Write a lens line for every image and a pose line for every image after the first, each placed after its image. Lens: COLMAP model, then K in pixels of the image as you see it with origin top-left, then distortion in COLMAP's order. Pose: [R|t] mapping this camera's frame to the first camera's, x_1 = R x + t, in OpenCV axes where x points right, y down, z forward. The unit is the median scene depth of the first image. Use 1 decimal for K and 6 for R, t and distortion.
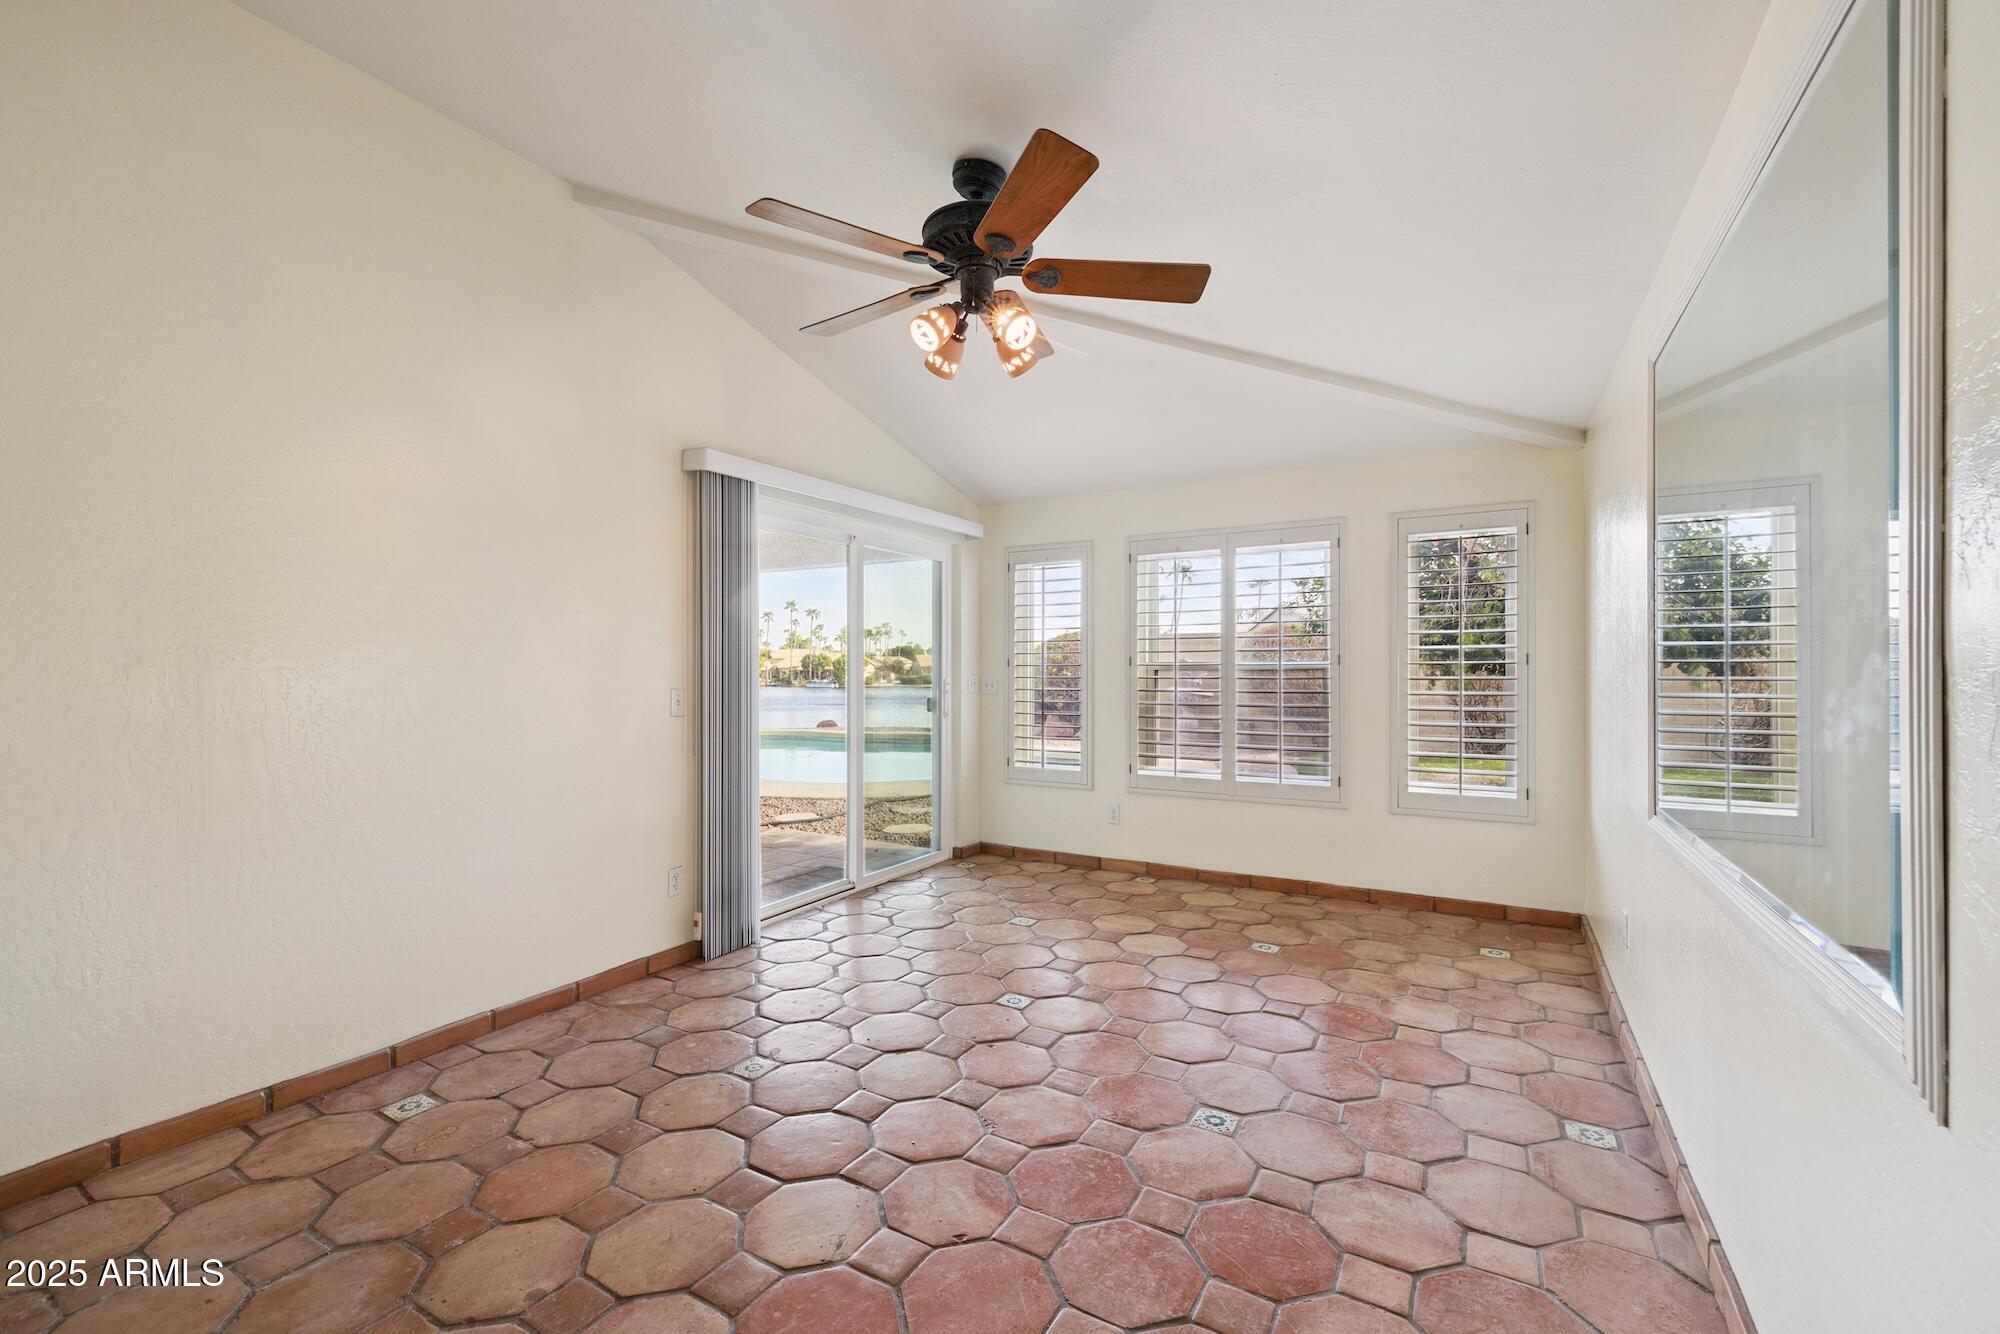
lens RADIAL K [[856.4, 0, 997.2], [0, 856.4, 668.0], [0, 0, 1]] dist [-0.001303, -0.001298]
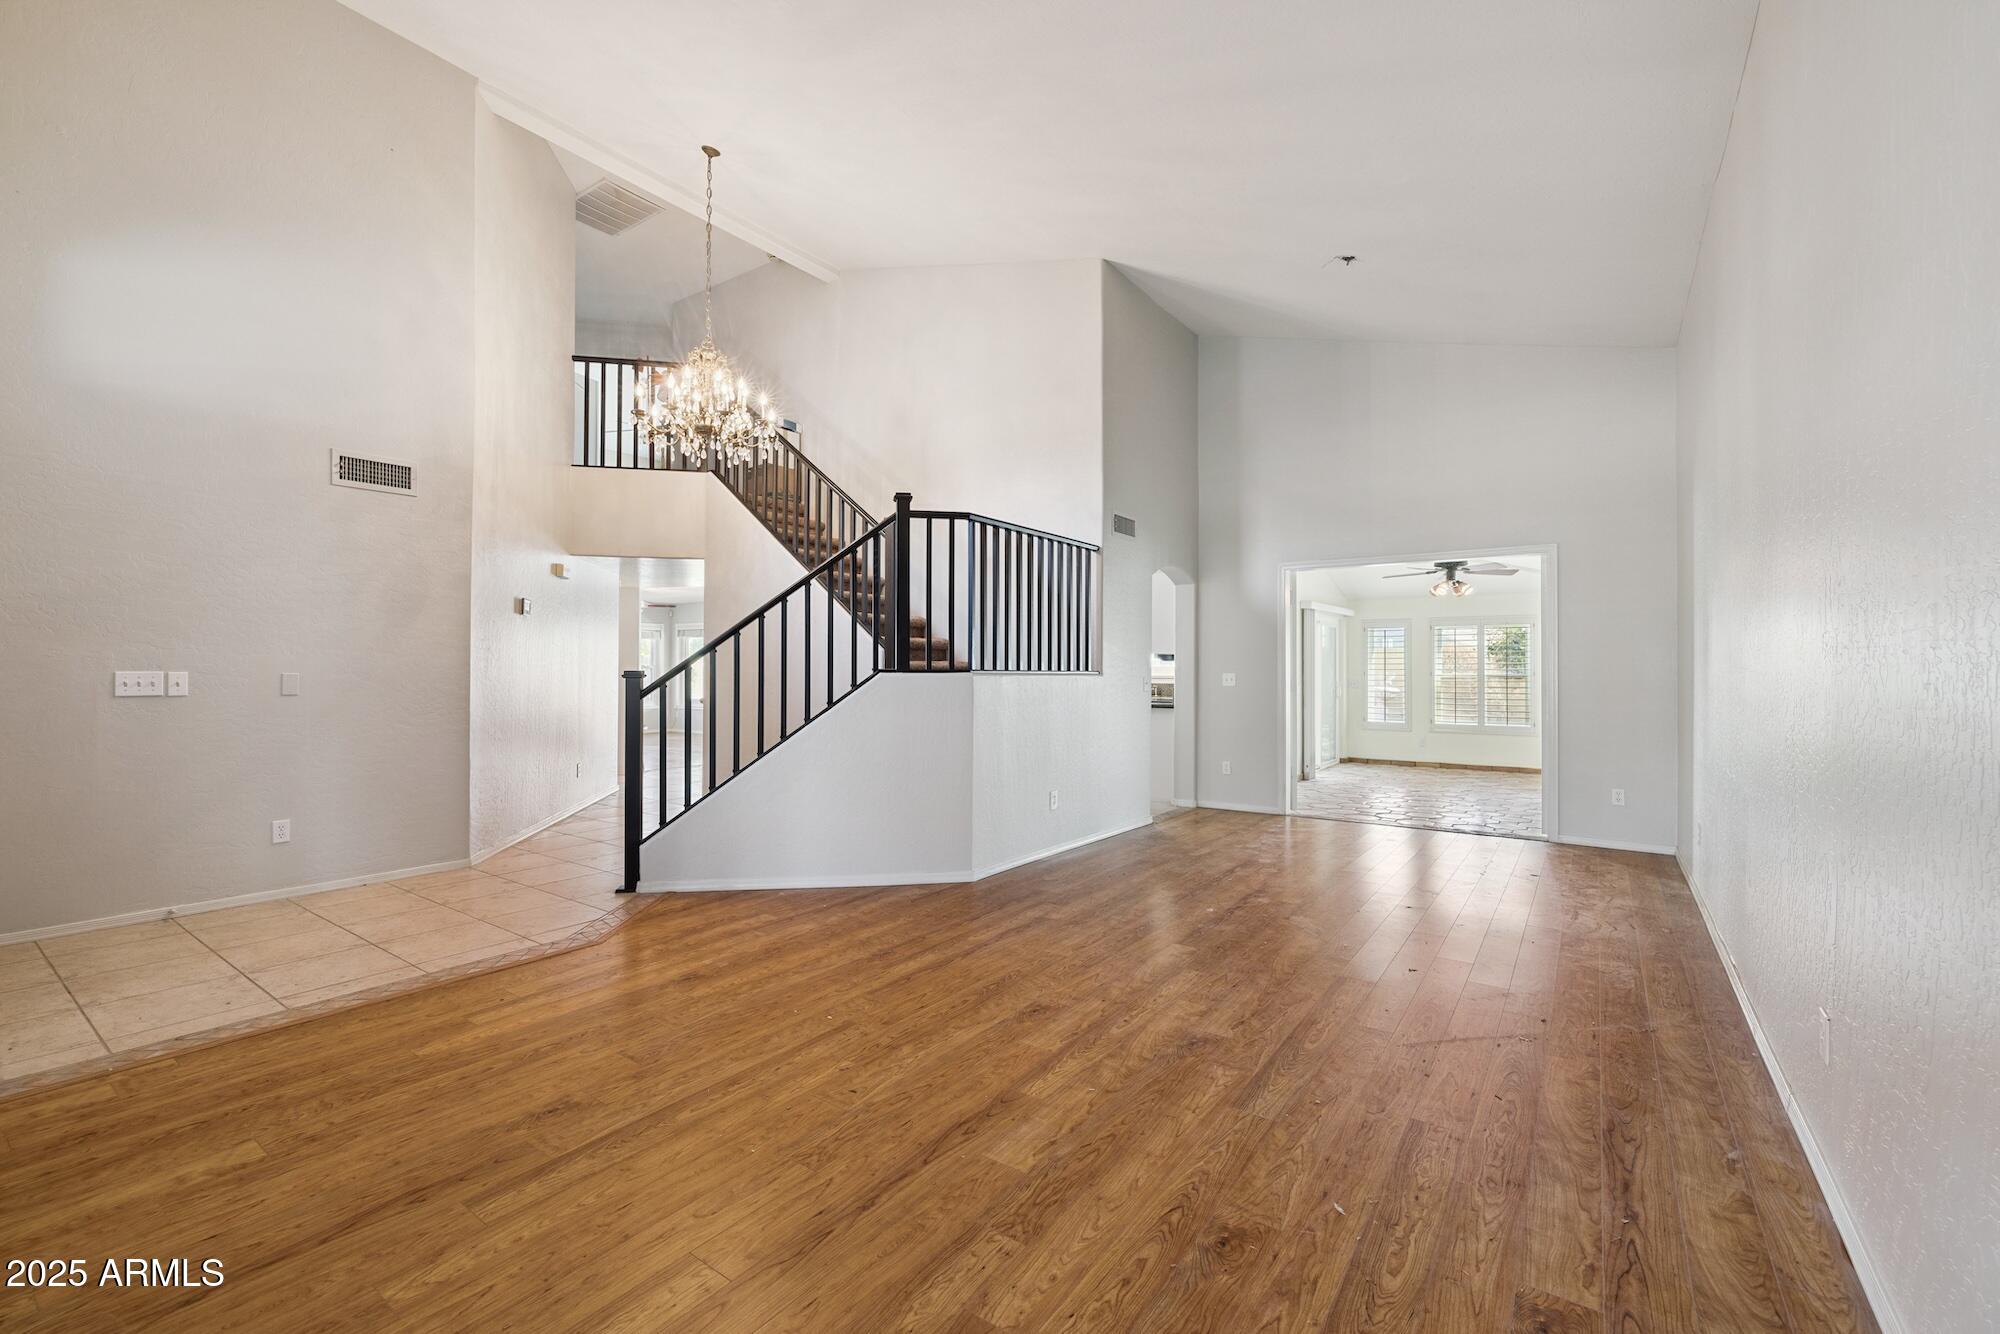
lens RADIAL K [[856.4, 0, 994.0], [0, 856.4, 658.2], [0, 0, 1]] dist [-0.001303, -0.001298]
pose [[0.994777, 0.001760, -0.102057, -0.703615], [-0.003025, 0.999920, -0.012242, -0.015993], [0.102027, 0.012487, 0.994703, -1.260559]]
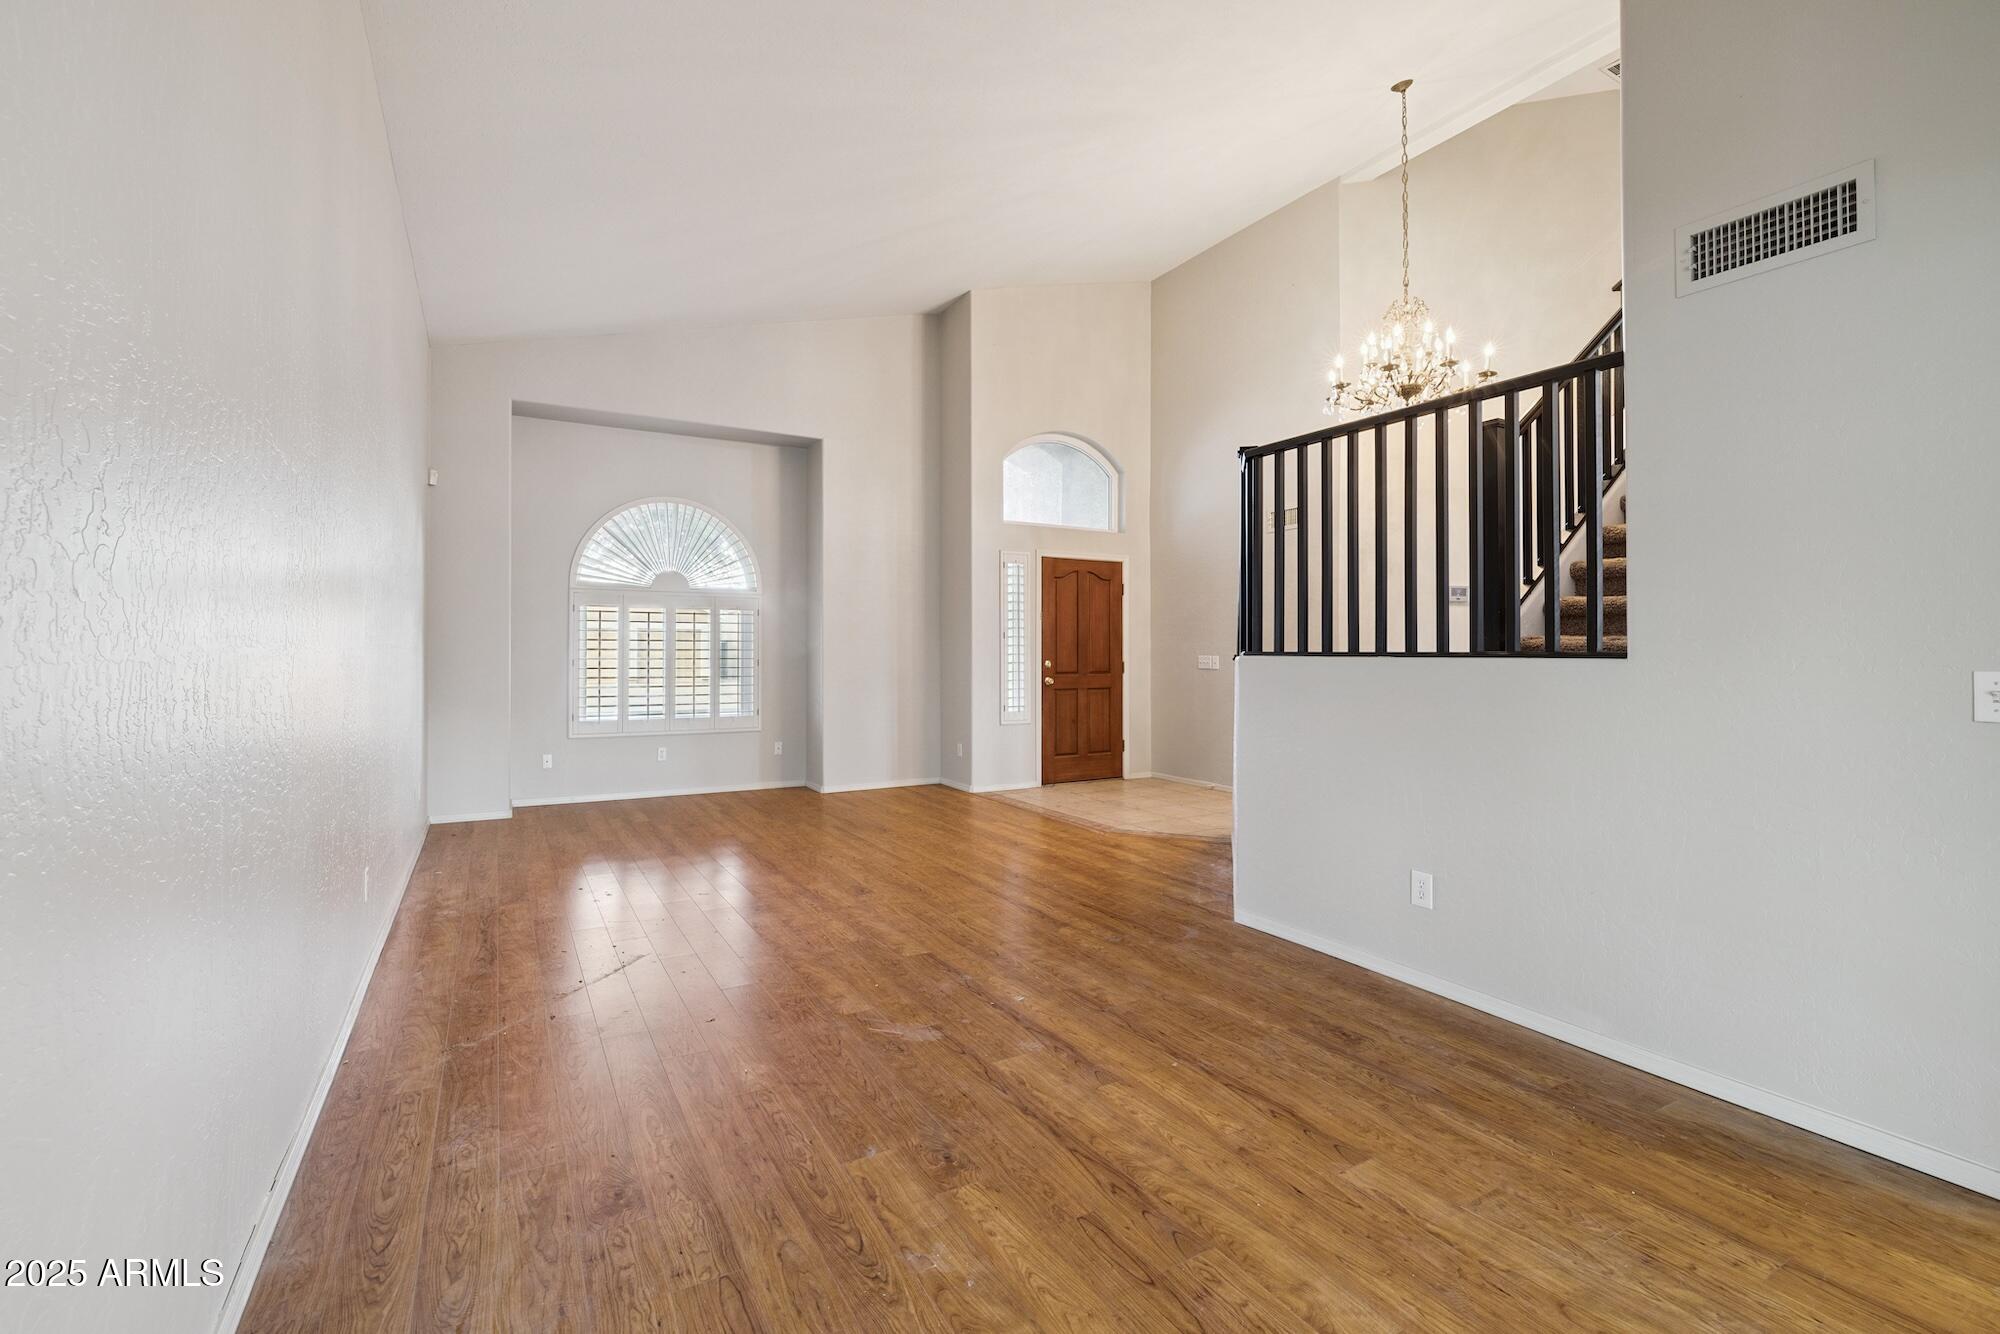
lens RADIAL K [[856.4, 0, 986.6], [0, 856.4, 667.5], [0, 0, 1]] dist [-0.001303, -0.001298]
pose [[-0.514239, 0.016040, -0.857497, 1.675631], [0.005017, 0.999864, 0.015695, -0.022499], [0.857632, 0.003769, -0.514249, 2.991105]]
